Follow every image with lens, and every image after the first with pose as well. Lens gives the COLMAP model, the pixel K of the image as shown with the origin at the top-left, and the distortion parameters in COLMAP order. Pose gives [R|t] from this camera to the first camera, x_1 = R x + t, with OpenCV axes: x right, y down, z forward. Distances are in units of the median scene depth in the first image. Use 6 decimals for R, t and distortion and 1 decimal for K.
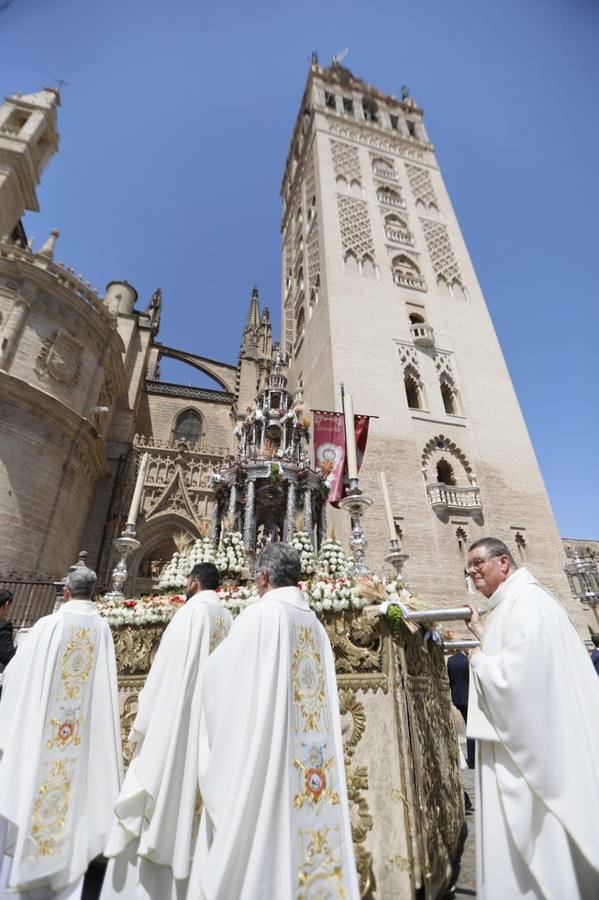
lens RADIAL K [[414.2, 0, 299.5], [0, 414.2, 450.0], [0, 0, 1]] dist [-0.057501, 0.027693]
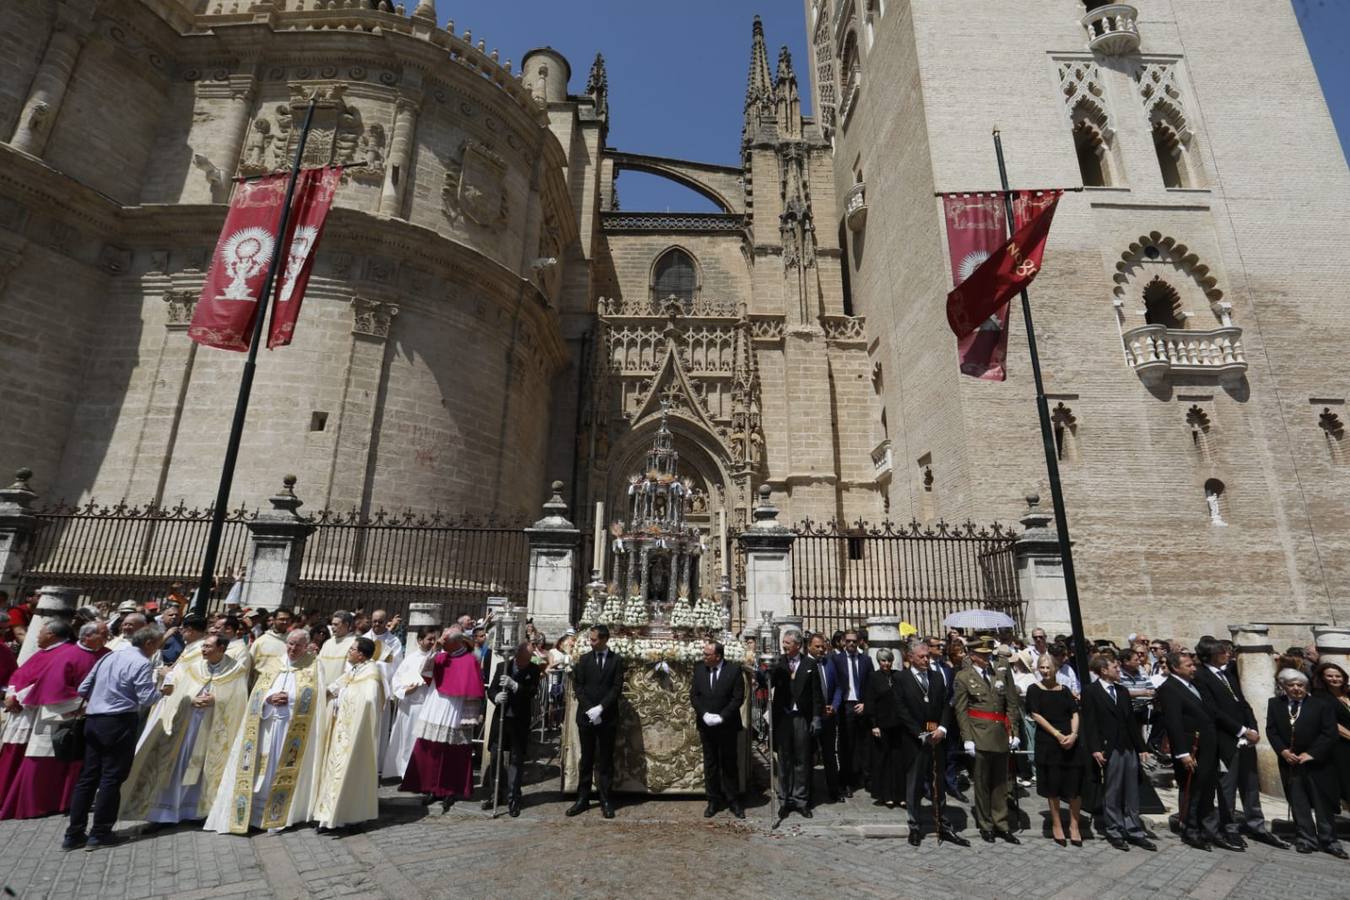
lens RADIAL K [[621.3, 0, 672.0], [0, 621.3, 454.8], [0, 0, 1]] dist [-0.057501, 0.027693]
pose [[0.962332, -0.048978, -0.267431, -0.048136], [0.107334, 0.972182, 0.208185, 0.012117], [0.249795, -0.229048, 0.940819, 0.067496]]
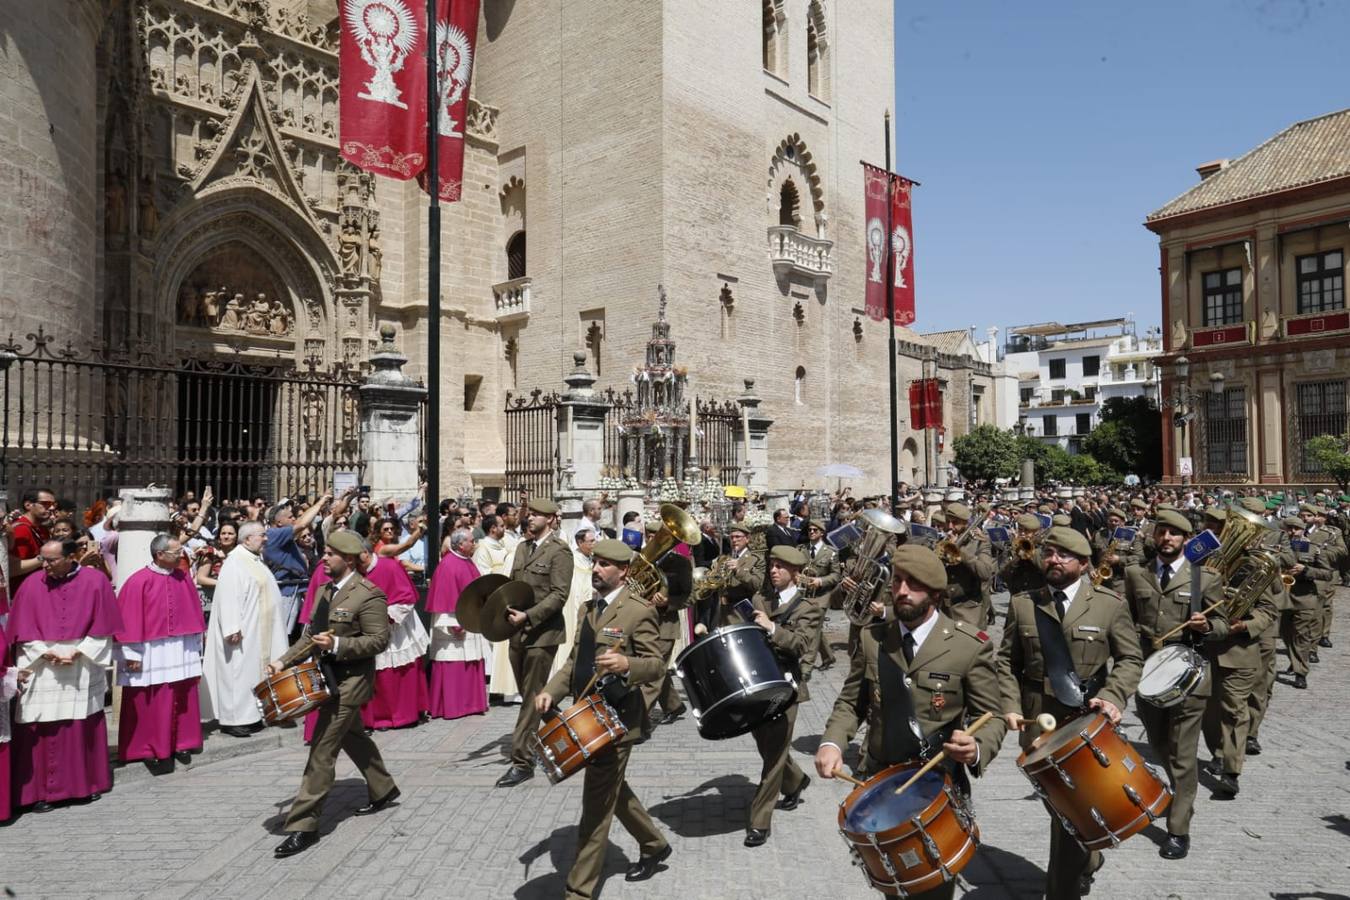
lens RADIAL K [[942.3, 0, 648.0], [0, 942.3, 450.7], [0, 0, 1]] dist [-0.033595, 0.081862]
pose [[0.842449, 0.018132, 0.538472, -0.491666], [-0.257301, 0.891638, 0.372528, -0.073739], [-0.473367, -0.452385, 0.755825, -0.067026]]
